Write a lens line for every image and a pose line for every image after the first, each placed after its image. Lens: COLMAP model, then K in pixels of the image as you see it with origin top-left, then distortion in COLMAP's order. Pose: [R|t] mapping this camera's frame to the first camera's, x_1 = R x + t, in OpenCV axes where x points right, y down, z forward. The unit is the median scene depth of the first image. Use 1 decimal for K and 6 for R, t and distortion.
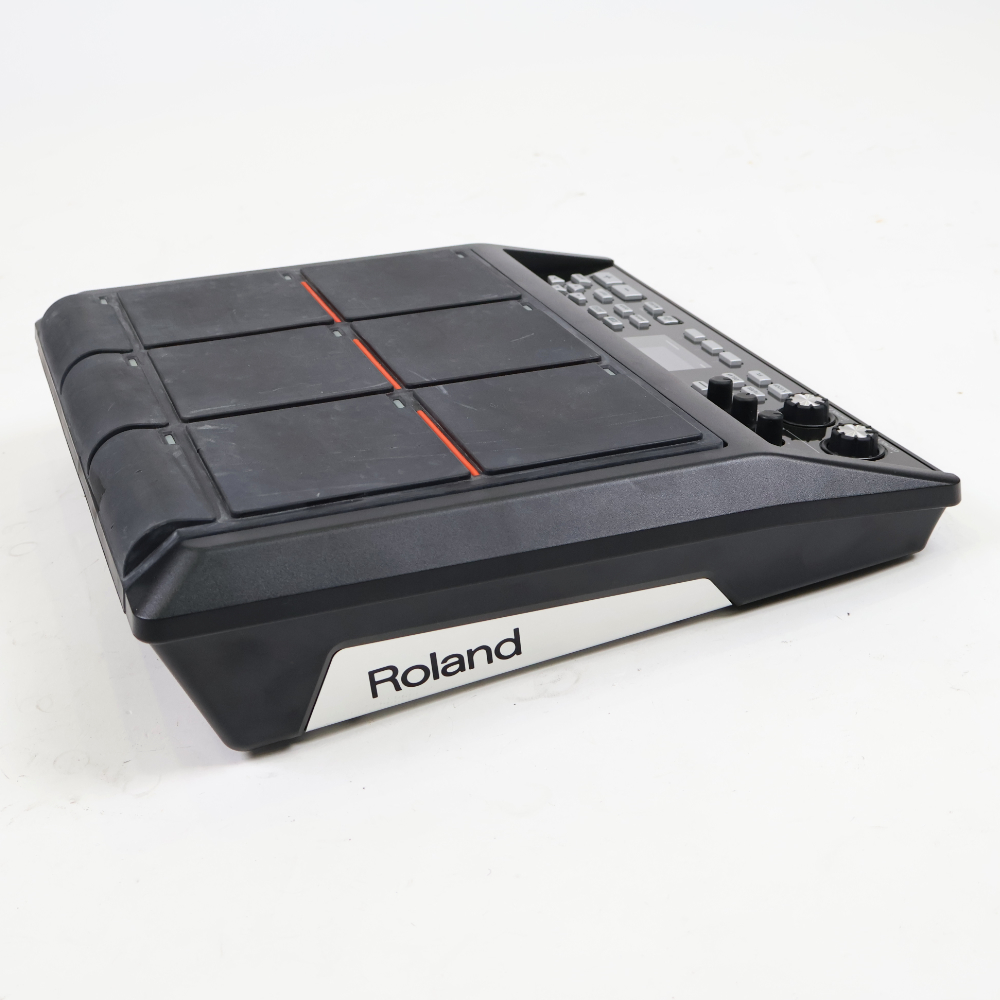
lens RADIAL K [[1658.2, 0, 500.0], [0, 1658.2, 500.0], [0, 0, 1]] dist [-0.007880, -0.031617]
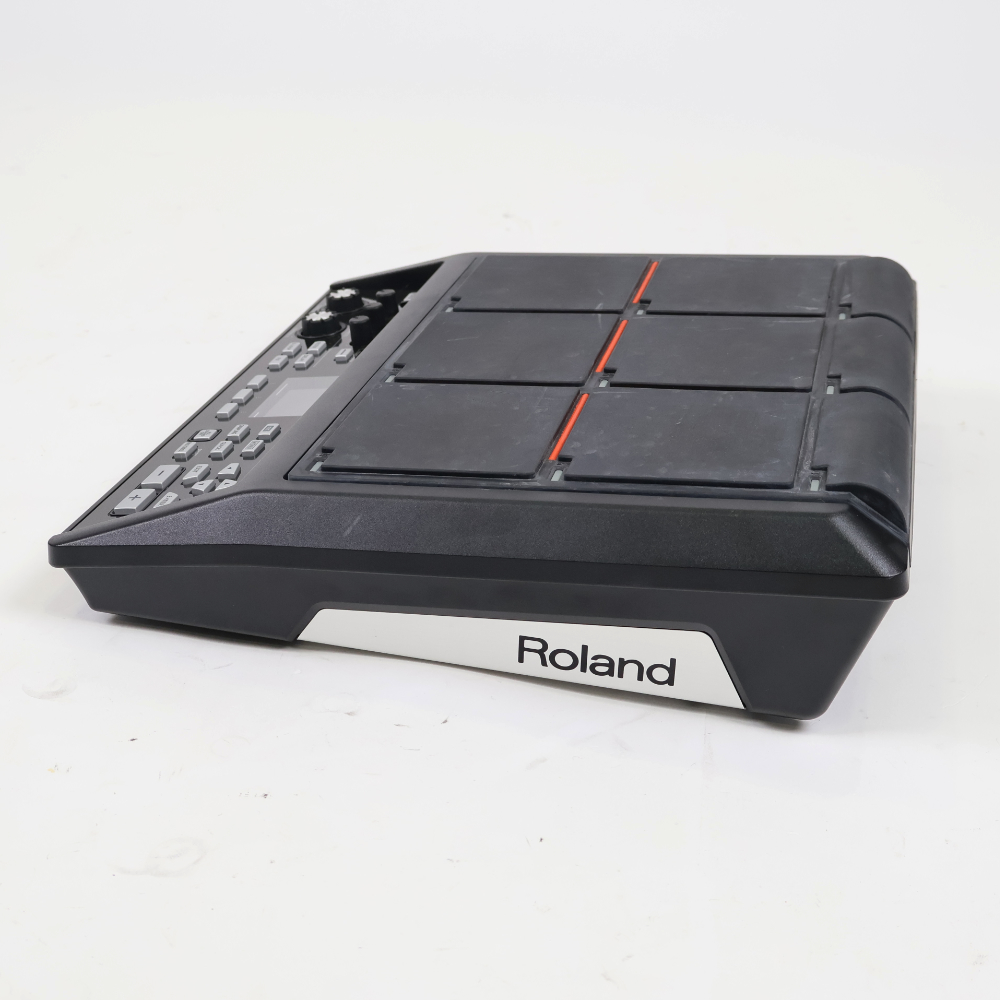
lens RADIAL K [[1658.2, 0, 500.0], [0, 1658.2, 500.0], [0, 0, 1]] dist [-0.007880, -0.031617]
pose [[-0.832916, -0.155116, 0.531215, -0.542165], [0.295172, 0.687442, 0.663549, -0.675035], [-0.468106, 0.709480, -0.526796, 1.542917]]
